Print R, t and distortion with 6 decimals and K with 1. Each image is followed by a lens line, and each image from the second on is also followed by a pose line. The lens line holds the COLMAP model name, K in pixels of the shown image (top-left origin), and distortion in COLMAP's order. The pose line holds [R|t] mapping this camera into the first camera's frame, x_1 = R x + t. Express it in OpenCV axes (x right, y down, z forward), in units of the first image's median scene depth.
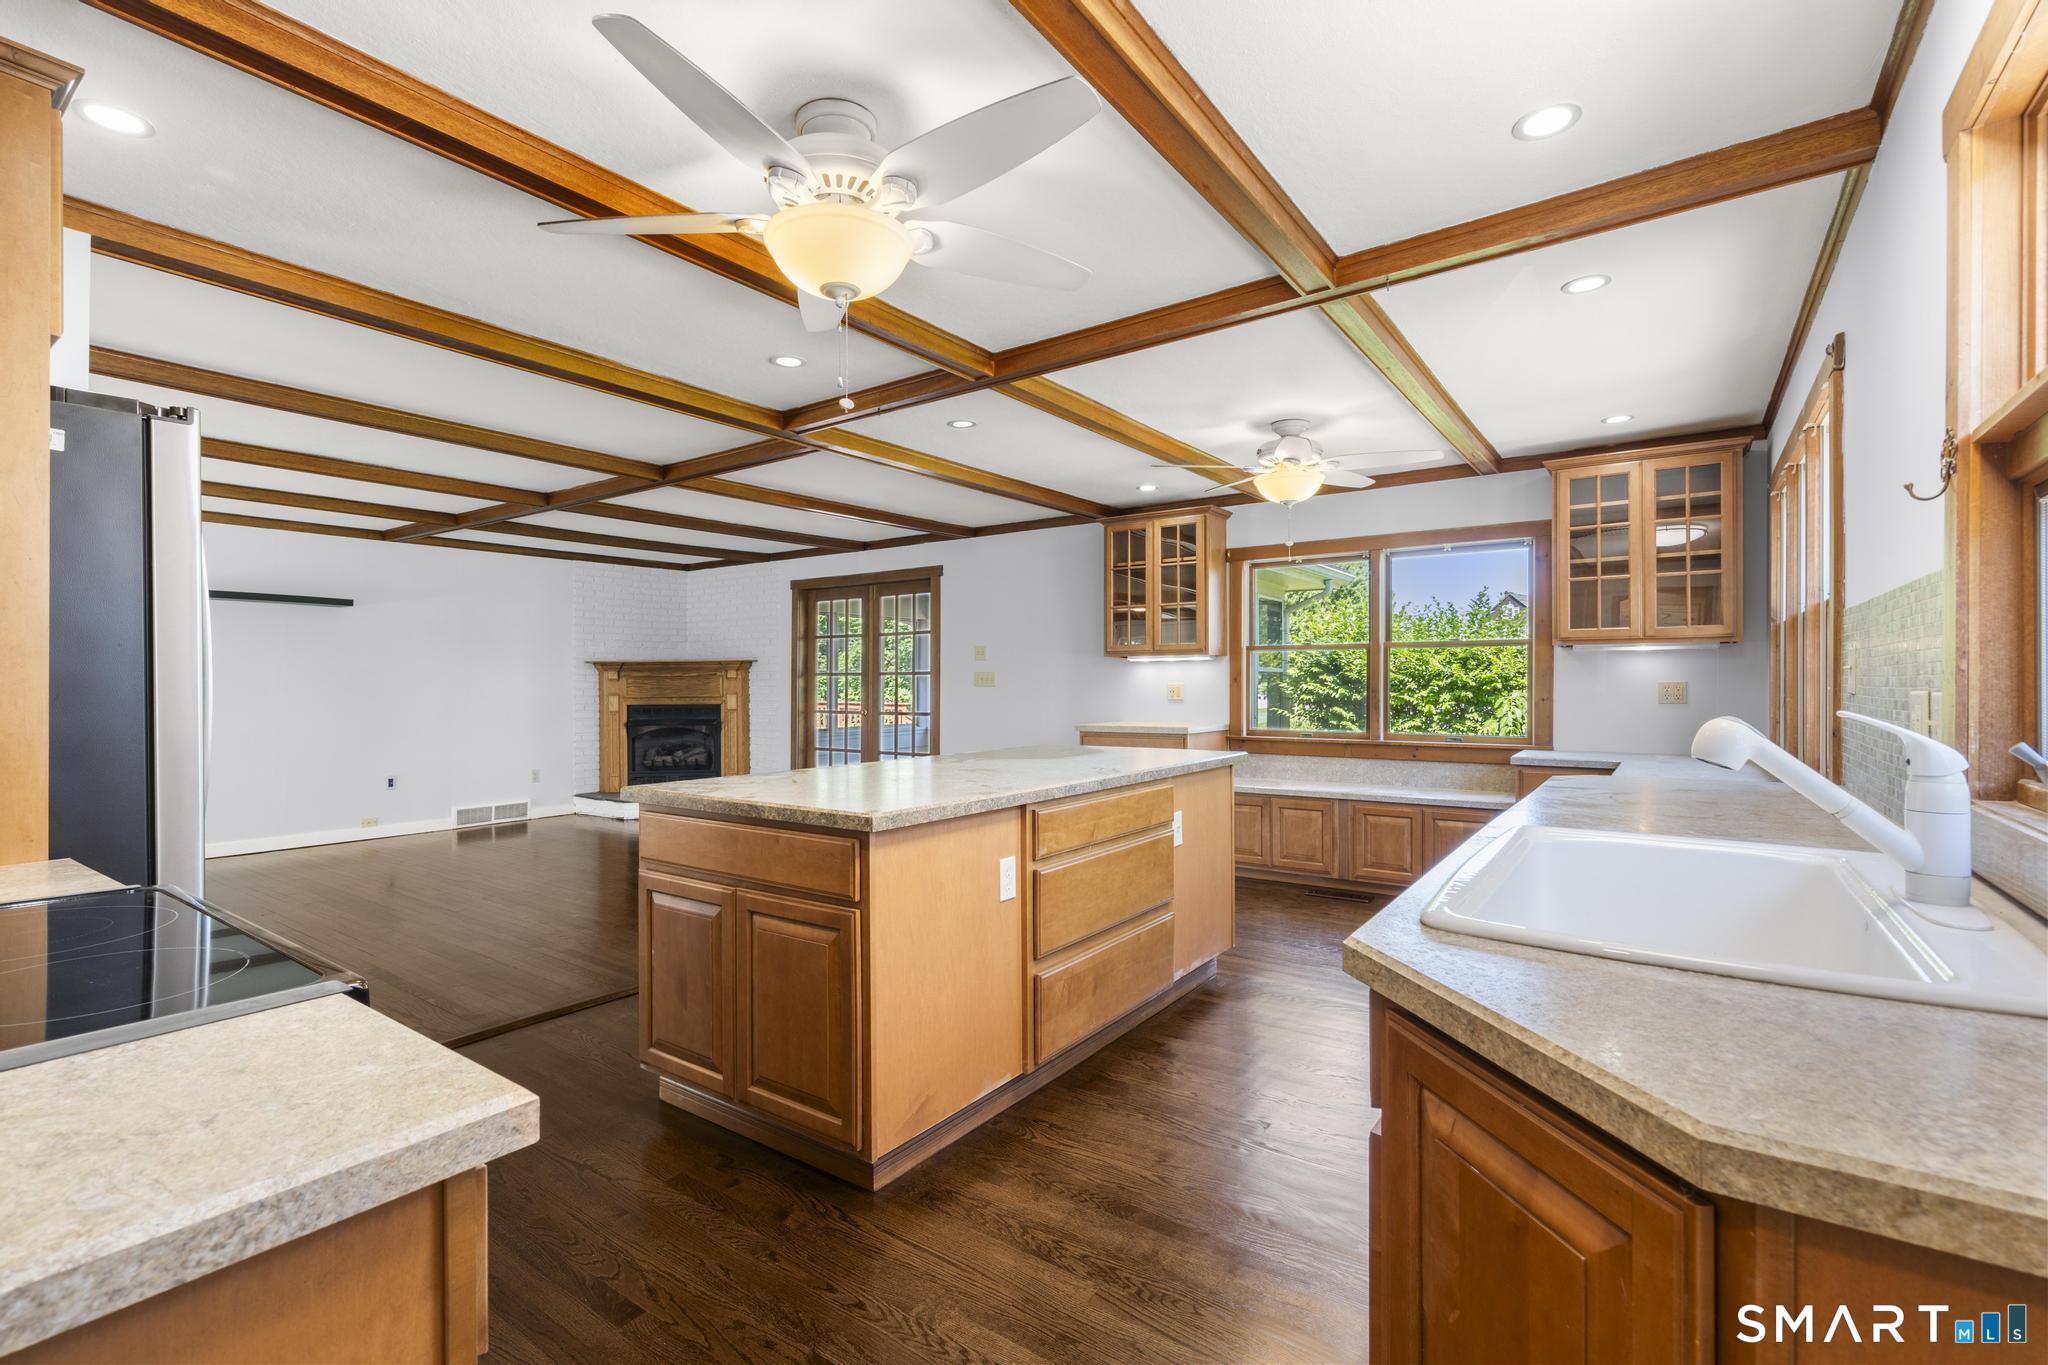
lens RADIAL K [[919.1, 0, 1004.4], [0, 919.1, 684.6], [0, 0, 1]] dist [-0.011071, 0.005317]
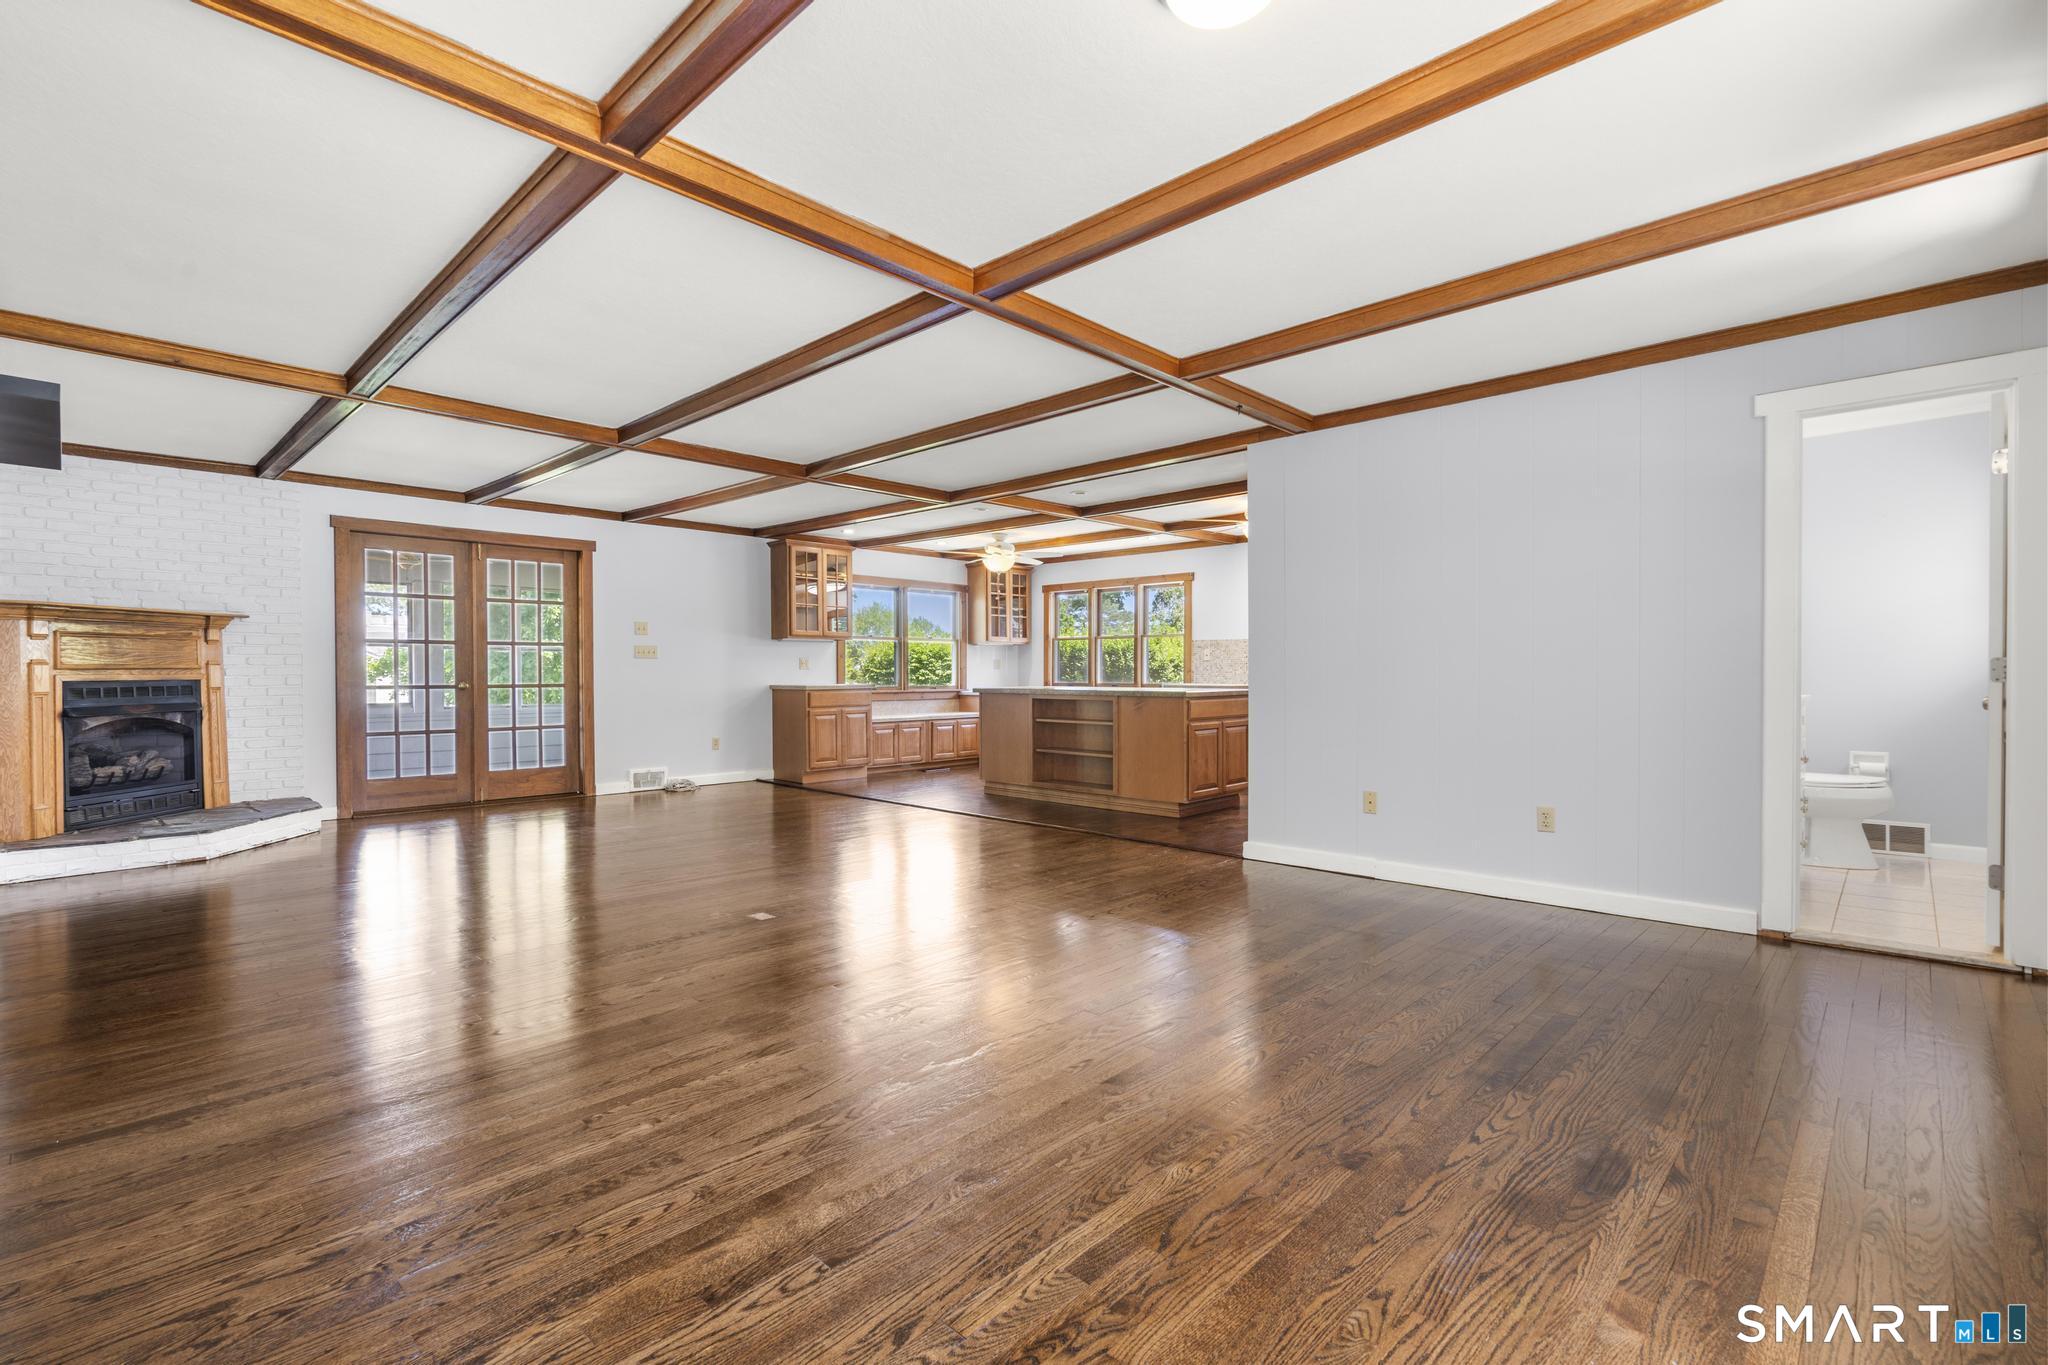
lens RADIAL K [[919.1, 0, 1004.4], [0, 919.1, 684.6], [0, 0, 1]] dist [-0.011071, 0.005317]
pose [[0.141754, -0.013429, 0.989811, -0.941568], [0.005091, 0.999905, 0.012836, 0.020736], [-0.989889, 0.003220, 0.141809, 0.354683]]
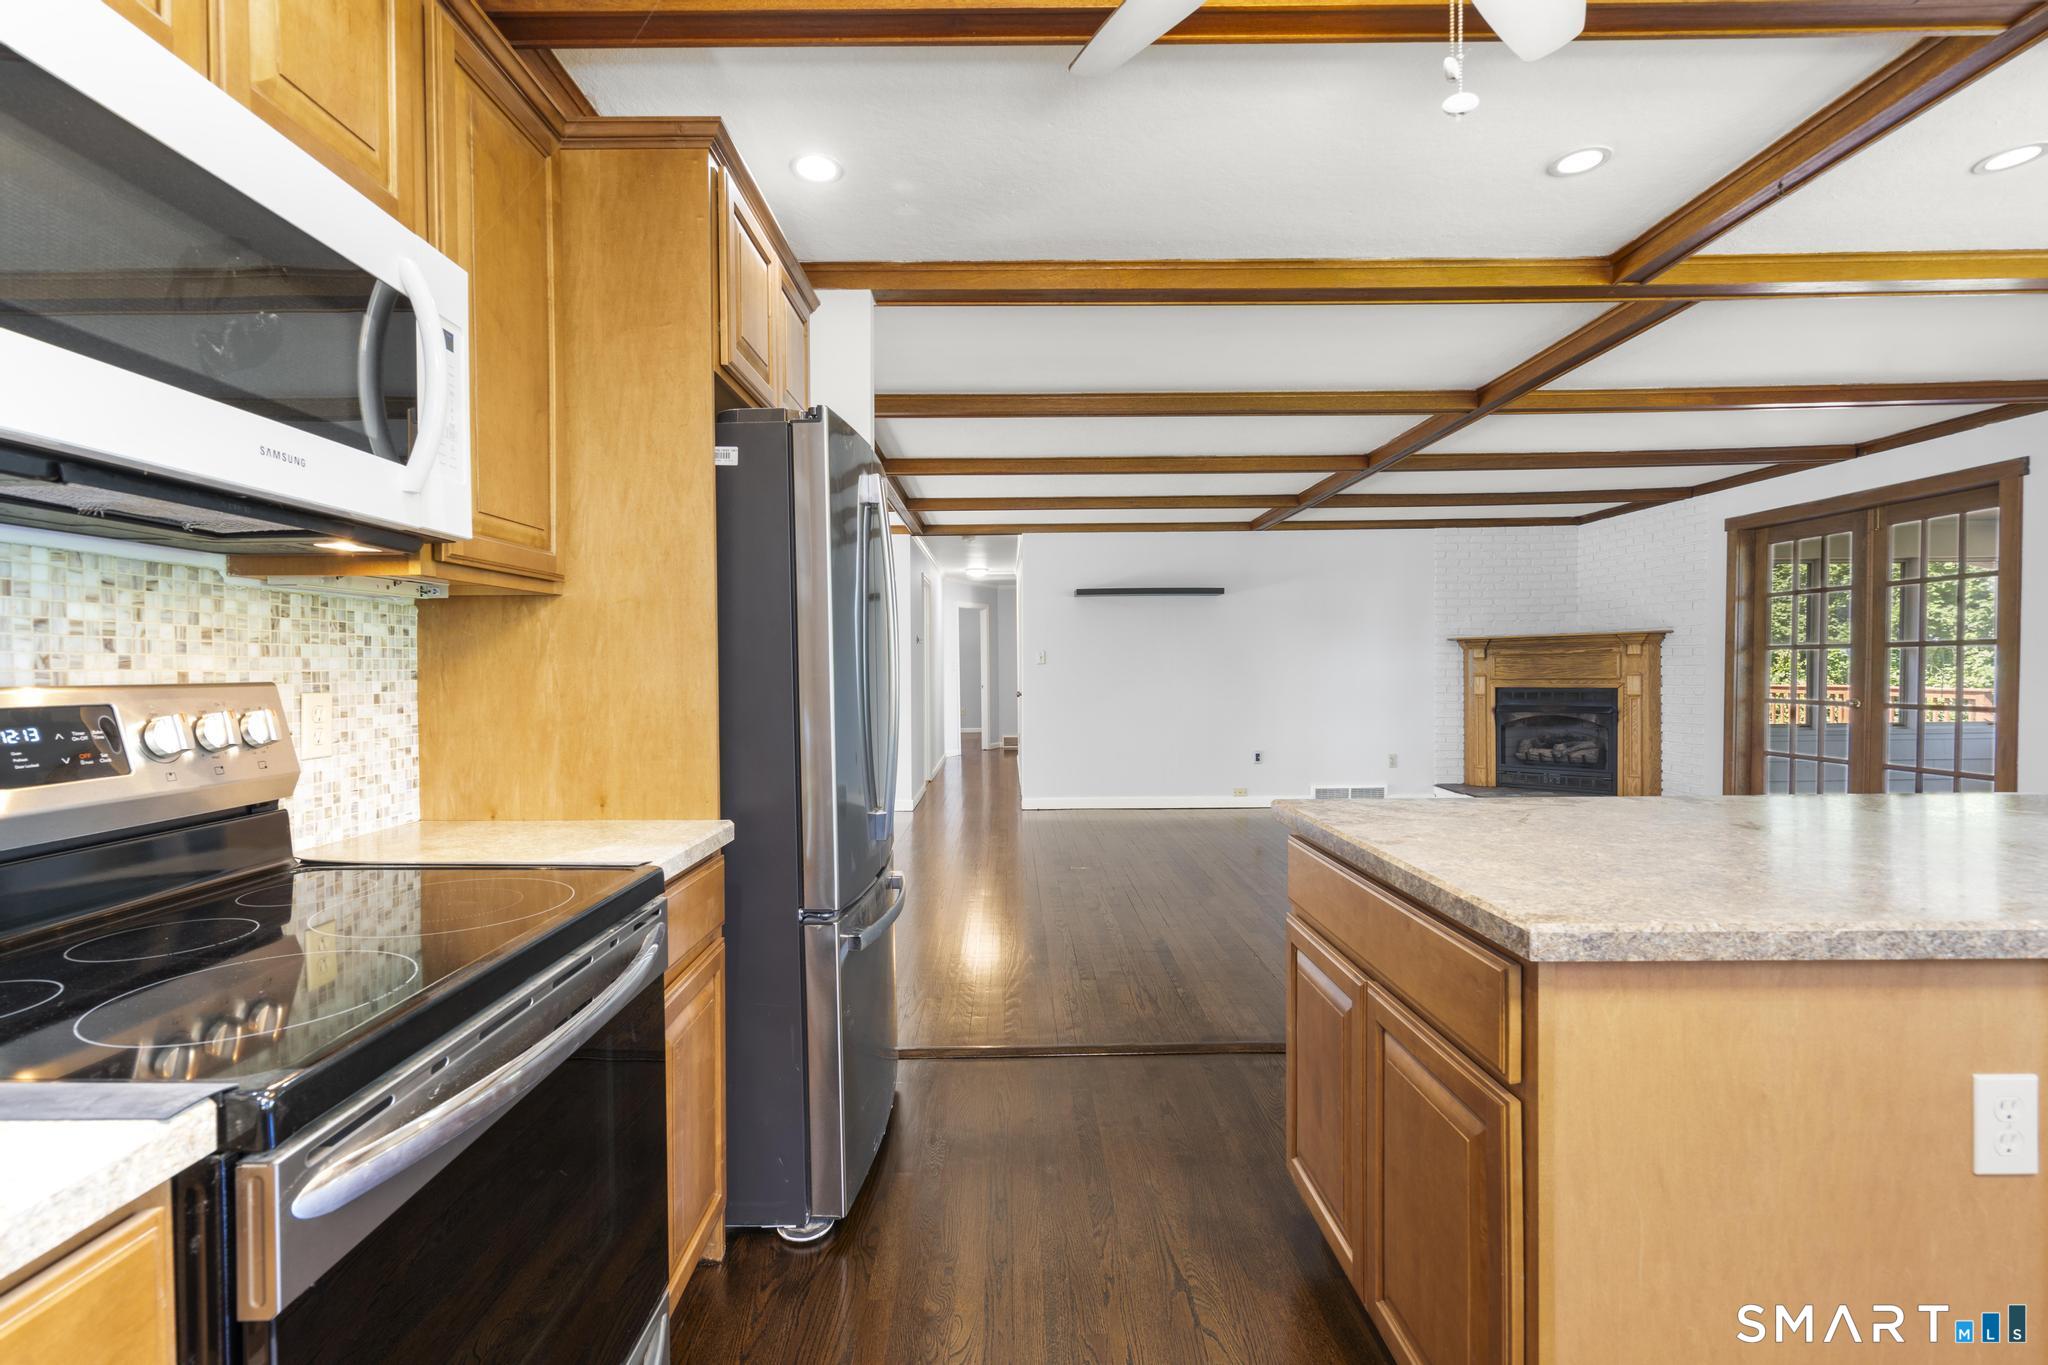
lens RADIAL K [[920.1, 0, 1010.1], [0, 920.1, 683.6], [0, 0, 1]] dist [0.002296, -0.000088]
pose [[0.591466, 0.010931, -0.806256, 0.022039], [0.006123, 0.999818, 0.018047, -0.000017], [0.806307, -0.015611, 0.591291, 0.118175]]
